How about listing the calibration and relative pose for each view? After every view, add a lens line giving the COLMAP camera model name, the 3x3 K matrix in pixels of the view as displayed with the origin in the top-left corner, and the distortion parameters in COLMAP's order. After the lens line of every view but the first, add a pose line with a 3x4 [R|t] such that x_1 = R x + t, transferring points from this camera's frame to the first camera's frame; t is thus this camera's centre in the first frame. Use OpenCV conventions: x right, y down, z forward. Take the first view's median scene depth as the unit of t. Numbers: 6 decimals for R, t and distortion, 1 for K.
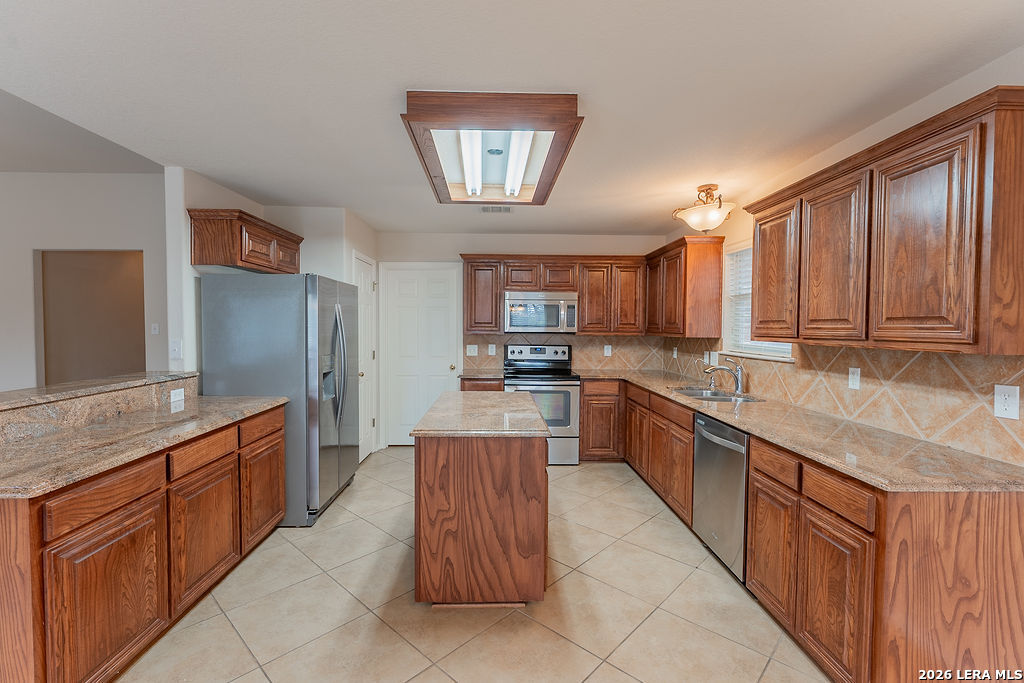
lens RADIAL K [[454.9, 0, 506.8], [0, 454.9, 340.4], [0, 0, 1]] dist [0.000598, -0.000940]
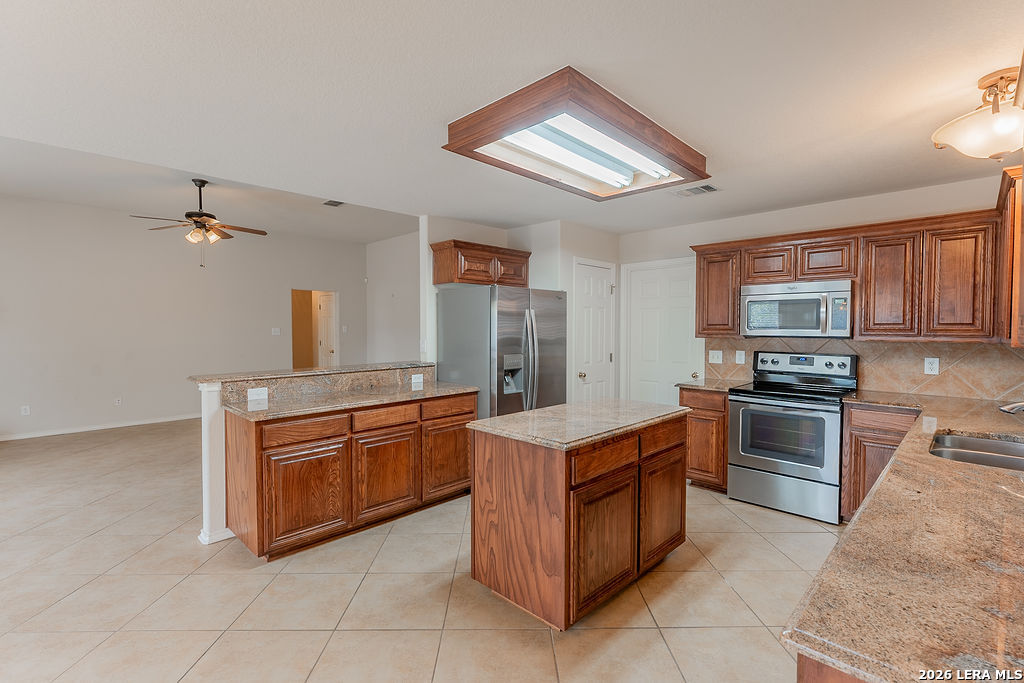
lens RADIAL K [[465.0, 0, 508.7], [0, 465.0, 341.0], [0, 0, 1]] dist [0.000690, -0.000299]
pose [[0.691694, 0.015201, -0.722031, 0.633832], [-0.019354, 0.999810, 0.002508, -0.005805], [0.721932, 0.012239, 0.691856, 0.258764]]
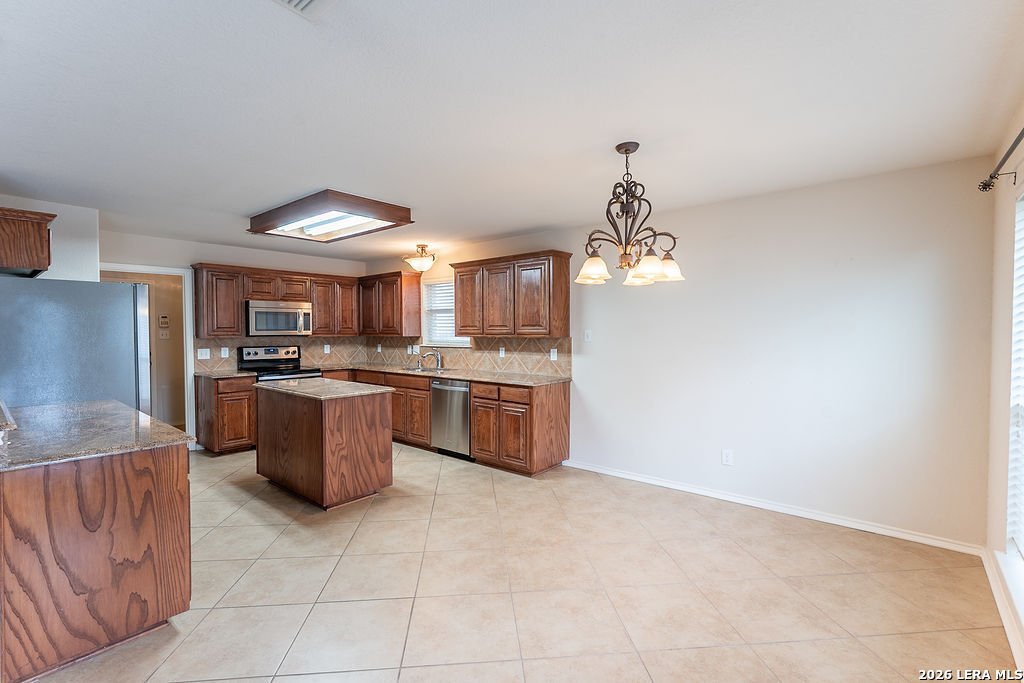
lens RADIAL K [[465.0, 0, 508.7], [0, 465.0, 341.0], [0, 0, 1]] dist [0.000690, -0.000299]
pose [[0.665250, -0.026616, 0.746146, -0.905924], [0.031630, 0.999472, 0.007452, 0.014189], [-0.745950, 0.018644, 0.665741, -0.522164]]
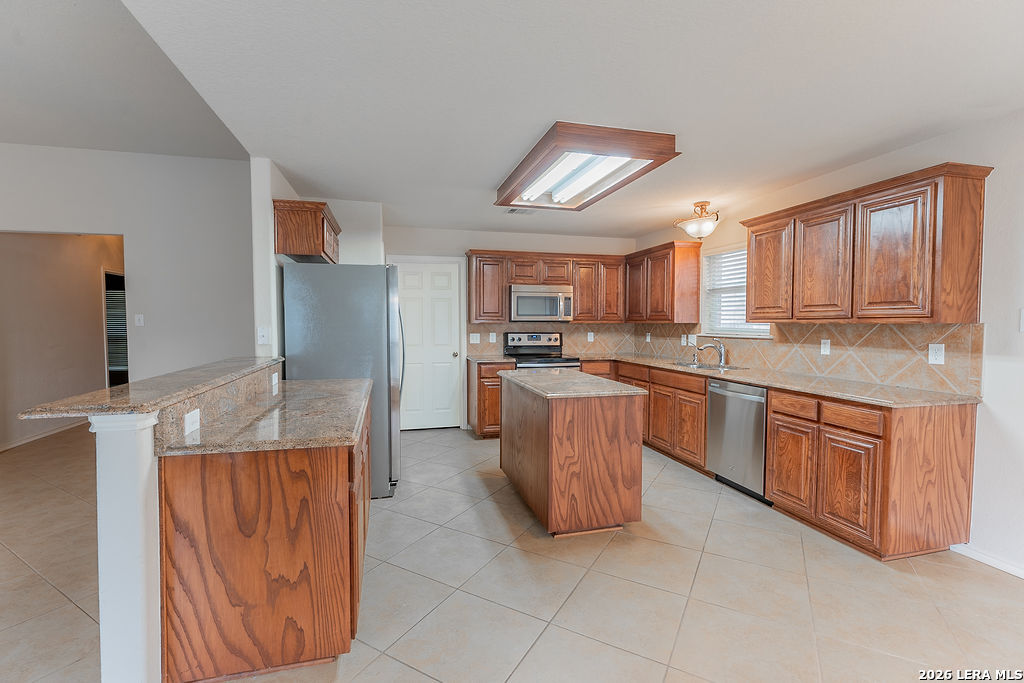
lens RADIAL K [[454.9, 0, 506.8], [0, 454.9, 340.4], [0, 0, 1]] dist [0.000598, -0.000940]
pose [[0.973883, -0.015588, 0.226516, -0.551983], [0.013502, 0.999851, 0.010754, 0.035611], [-0.226650, -0.007414, 0.973948, -0.166813]]
